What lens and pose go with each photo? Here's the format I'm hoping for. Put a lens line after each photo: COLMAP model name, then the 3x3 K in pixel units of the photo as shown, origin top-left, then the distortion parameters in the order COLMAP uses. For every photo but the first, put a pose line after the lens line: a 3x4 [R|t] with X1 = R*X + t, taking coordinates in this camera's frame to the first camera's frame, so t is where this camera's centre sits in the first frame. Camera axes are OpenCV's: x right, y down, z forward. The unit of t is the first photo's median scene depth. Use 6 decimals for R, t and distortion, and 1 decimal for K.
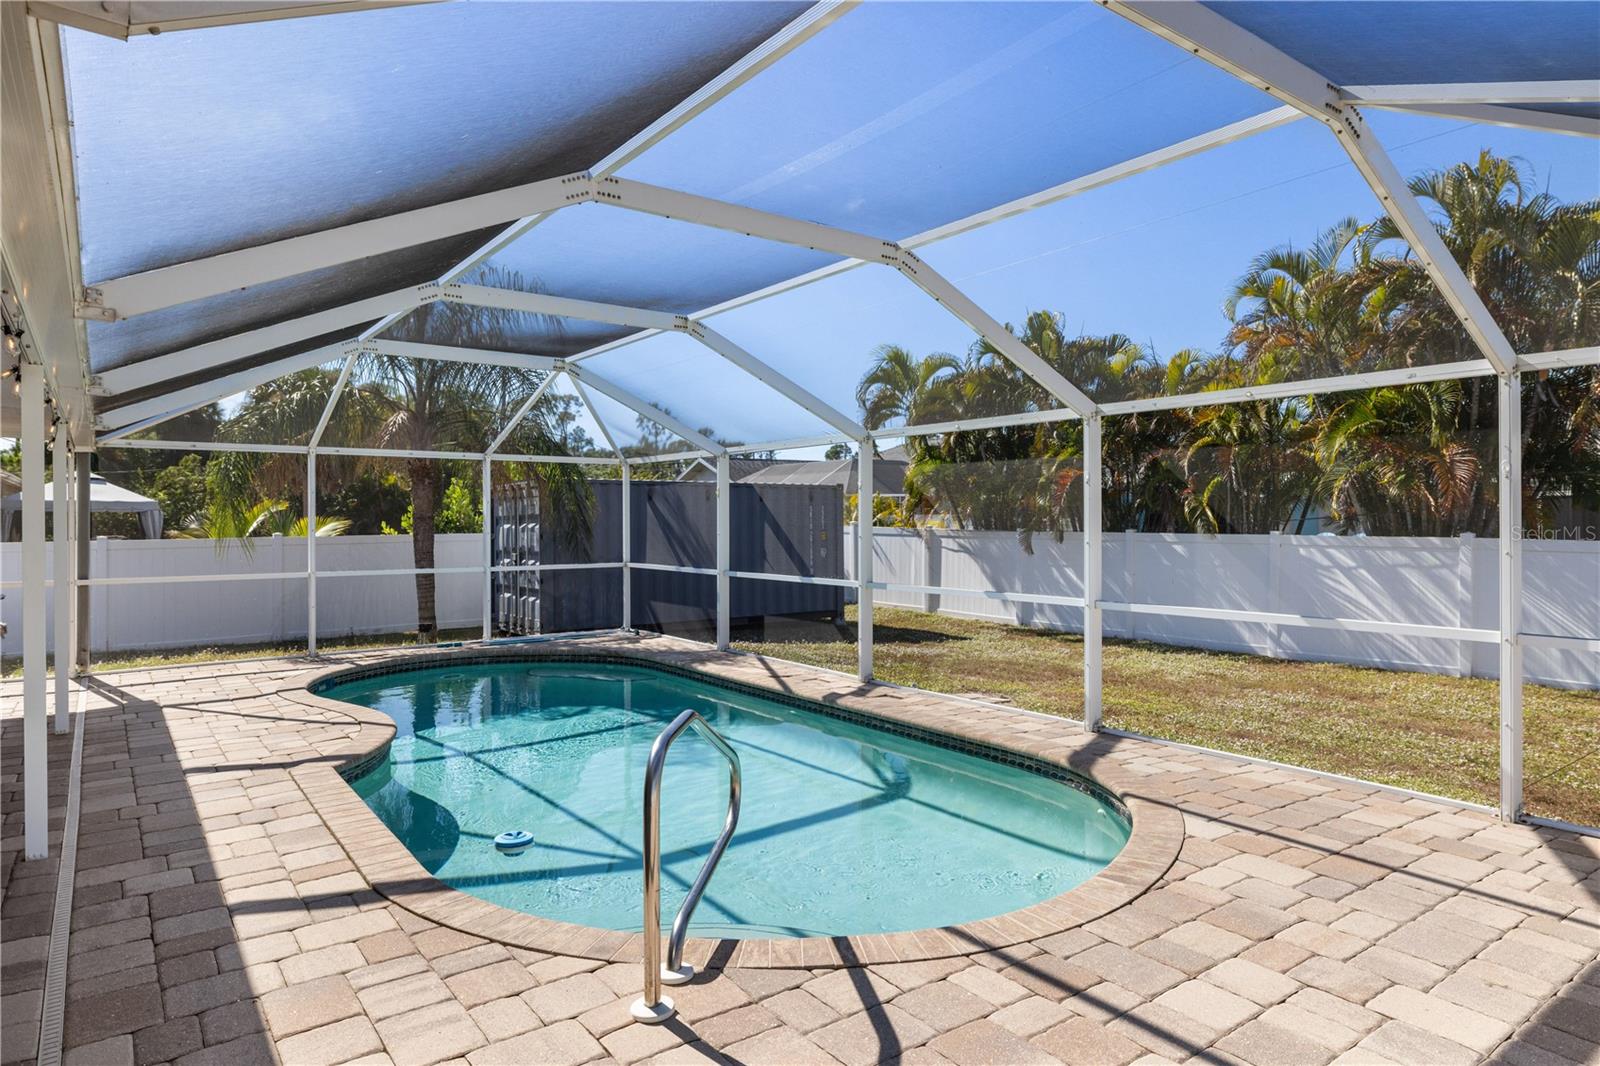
lens RADIAL K [[957.4, 0, 806.1], [0, 957.4, 528.2], [0, 0, 1]] dist [0.005135, 0.000625]
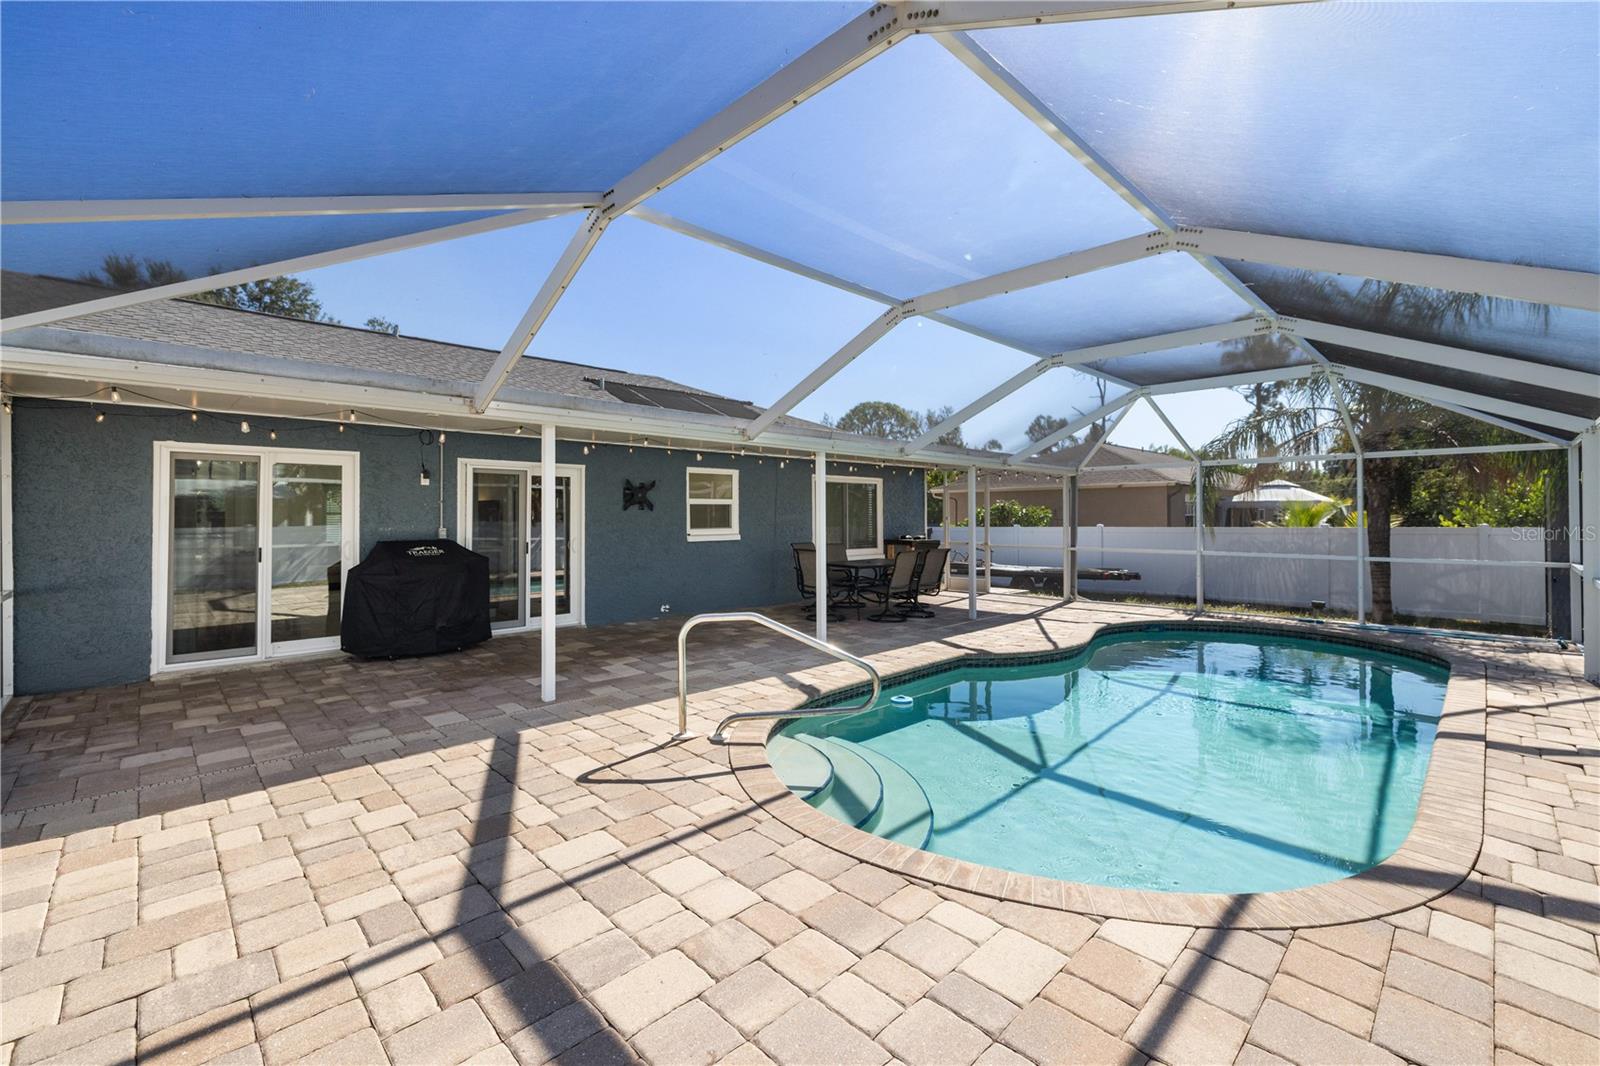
lens RADIAL K [[677.3, 0, 806.1], [0, 677.3, 519.6], [0, 0, 1]] dist [-0.001301, 0.000421]
pose [[0.122856, 0.005223, -0.992411, 1.229196], [-0.005010, 0.999977, 0.004643, -0.007488], [0.992412, 0.004402, 0.122880, 0.934439]]
